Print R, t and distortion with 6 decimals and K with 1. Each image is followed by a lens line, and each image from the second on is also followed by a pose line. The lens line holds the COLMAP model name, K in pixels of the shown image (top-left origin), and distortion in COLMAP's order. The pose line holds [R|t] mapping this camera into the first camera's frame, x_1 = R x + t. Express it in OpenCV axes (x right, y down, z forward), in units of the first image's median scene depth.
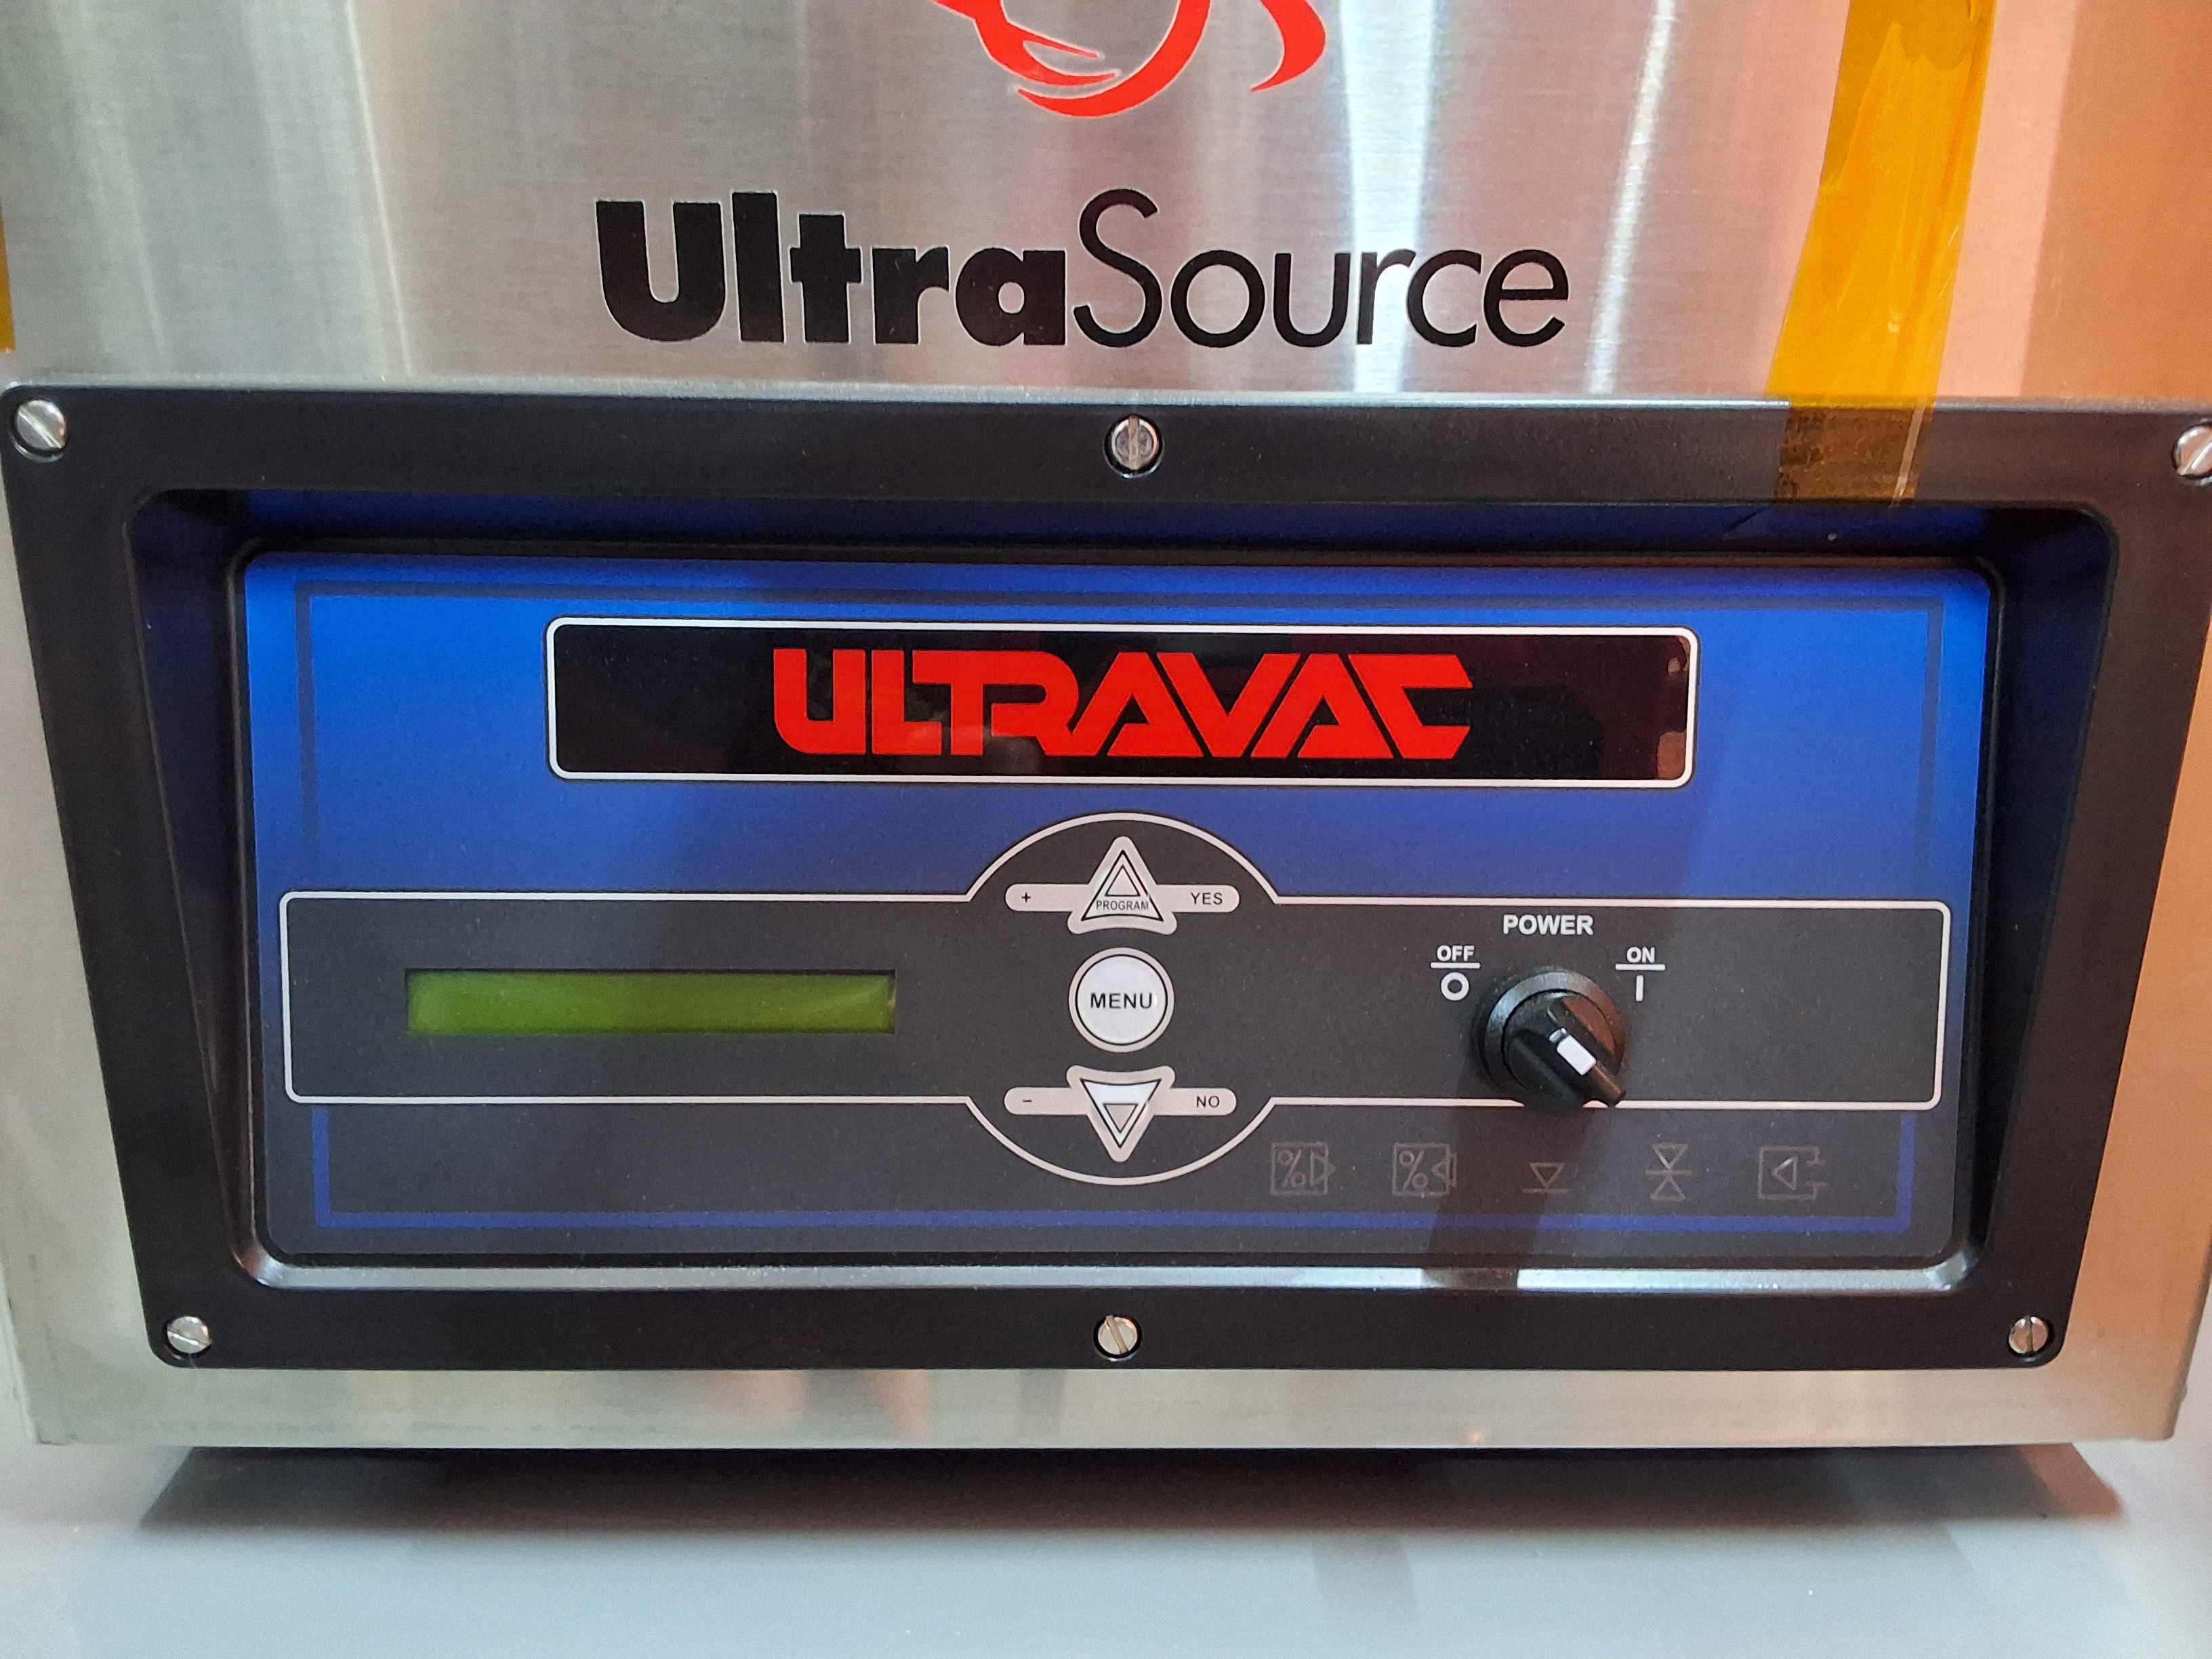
lens RADIAL K [[1834.7, 0, 1106.0], [0, 1834.7, 829.5], [0, 0, 1]] dist [0.109180, -0.193057]
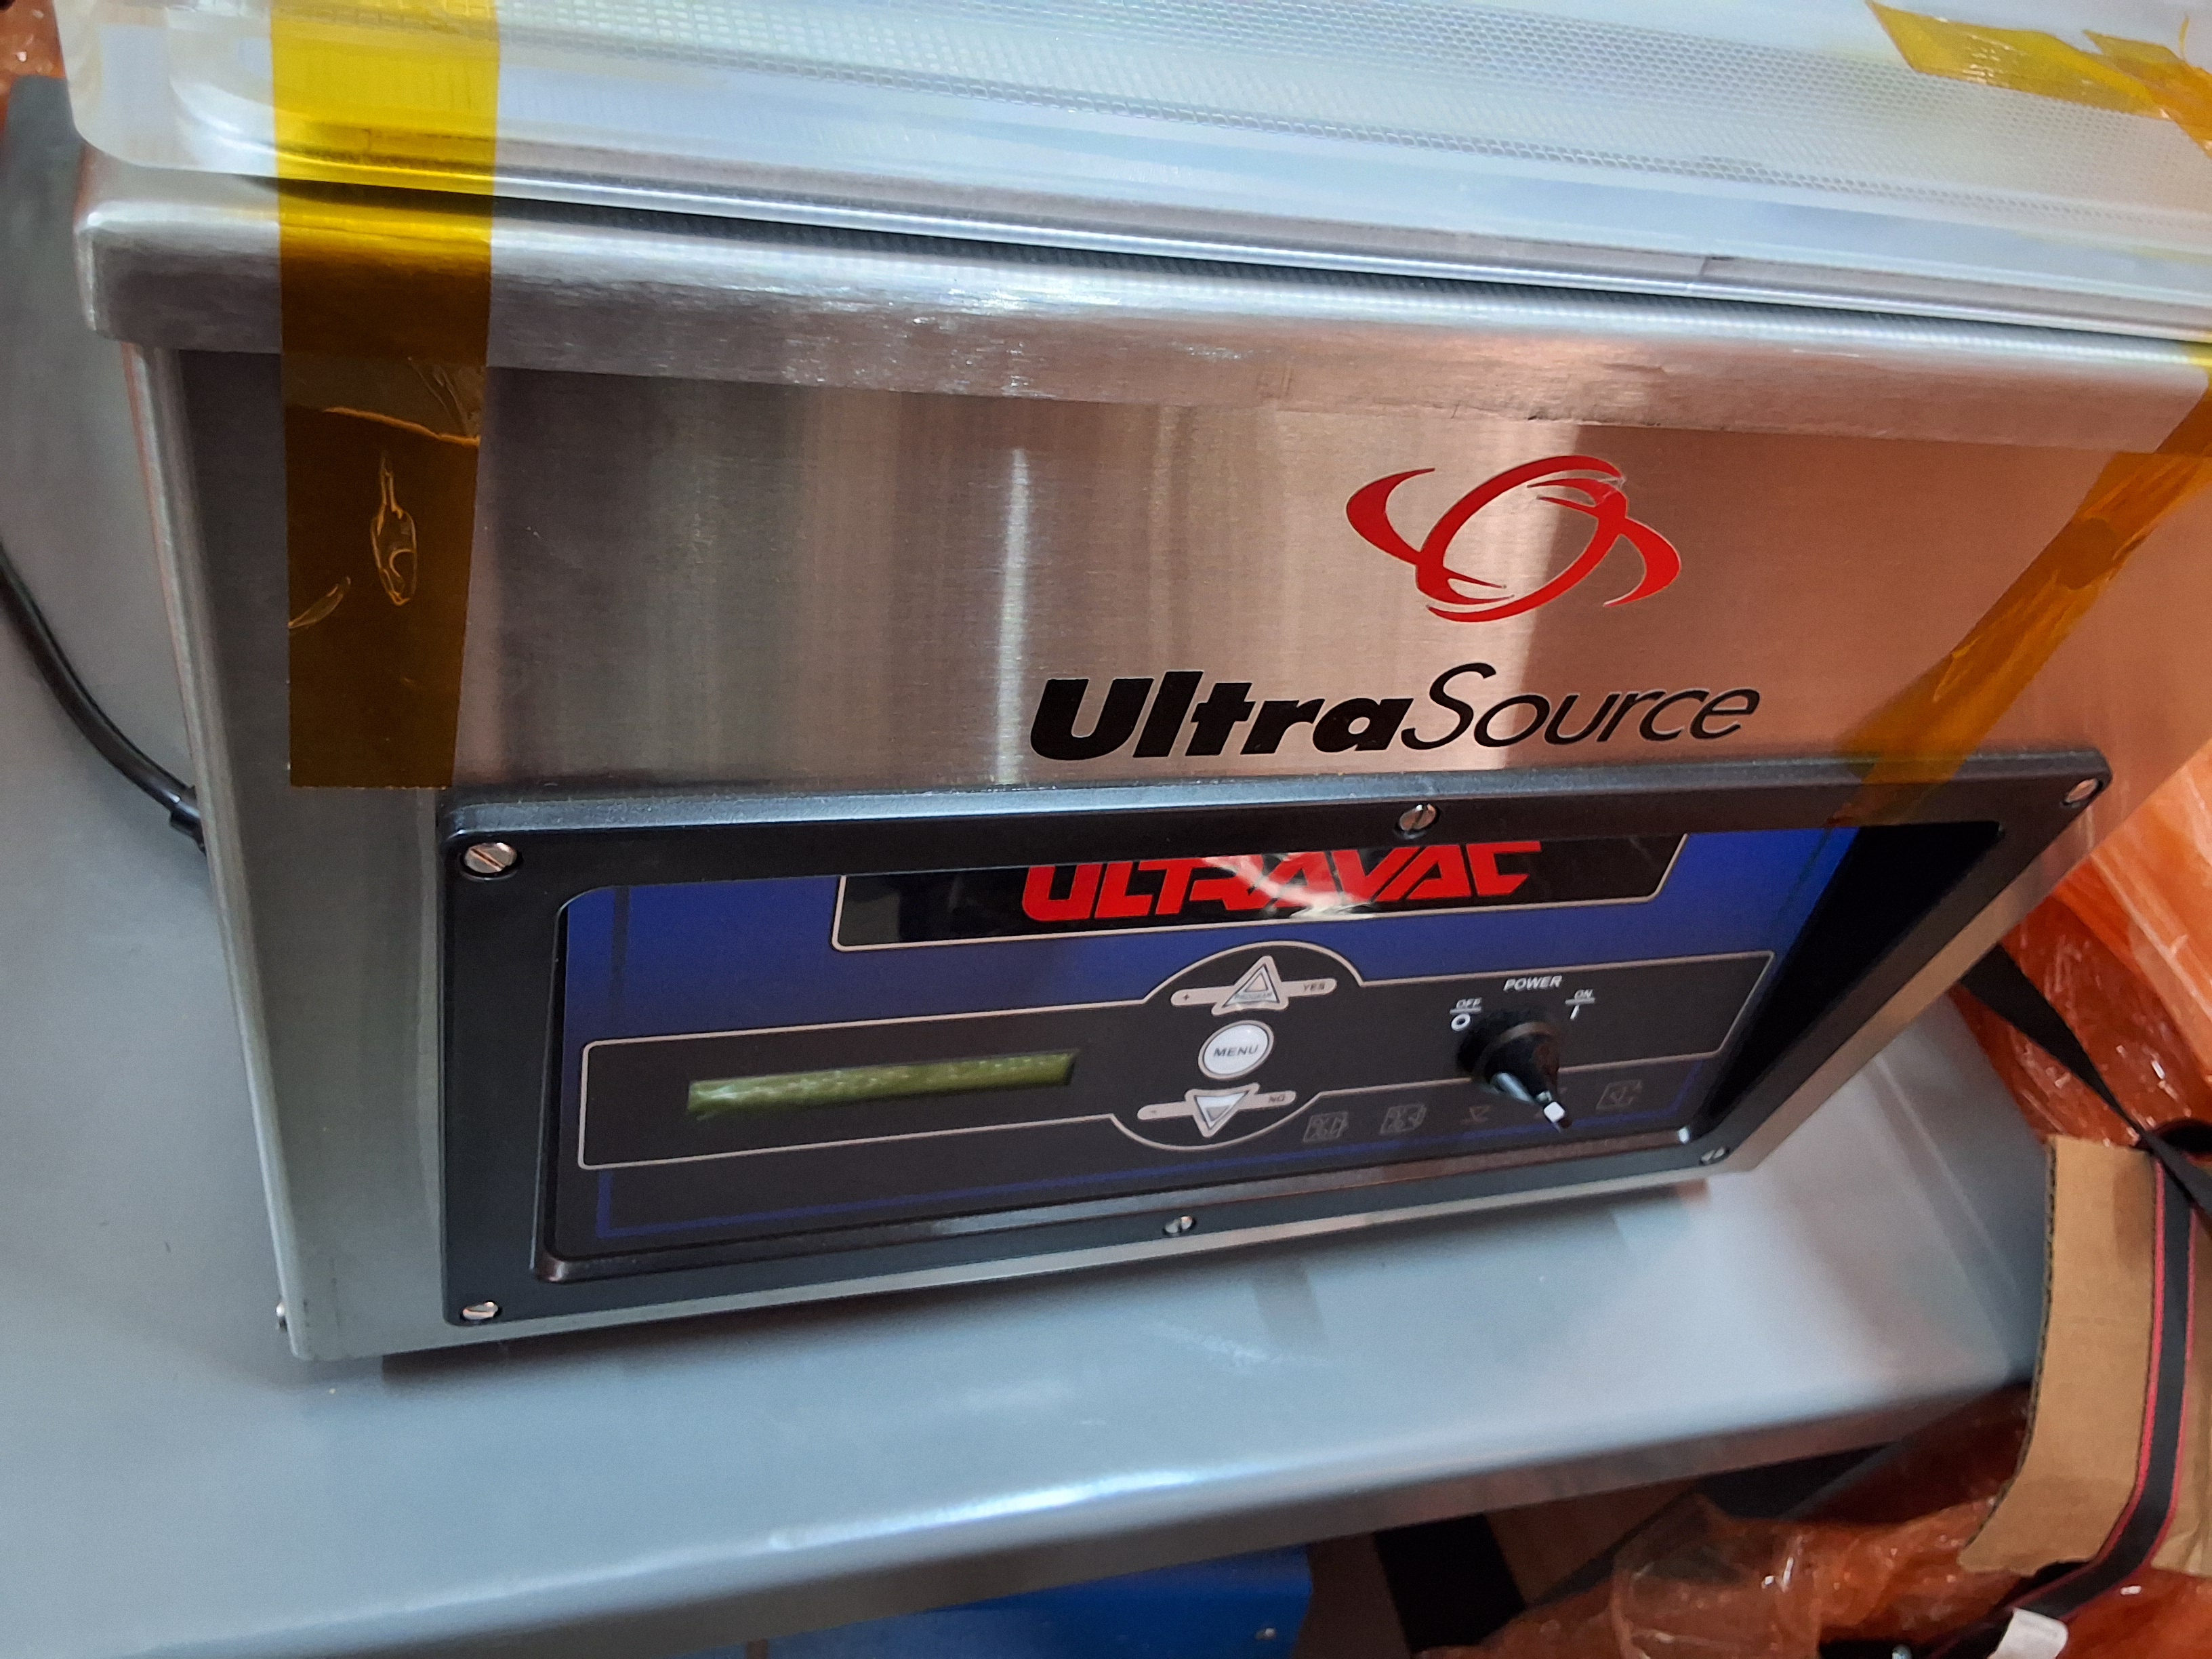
lens RADIAL K [[1834.7, 0, 1106.0], [0, 1834.7, 829.5], [0, 0, 1]] dist [0.109180, -0.193057]
pose [[0.938305, -0.032535, 0.344275, -0.525117], [-0.165278, 0.832300, 0.529112, -0.716316], [-0.303754, -0.553370, 0.775574, 0.102889]]
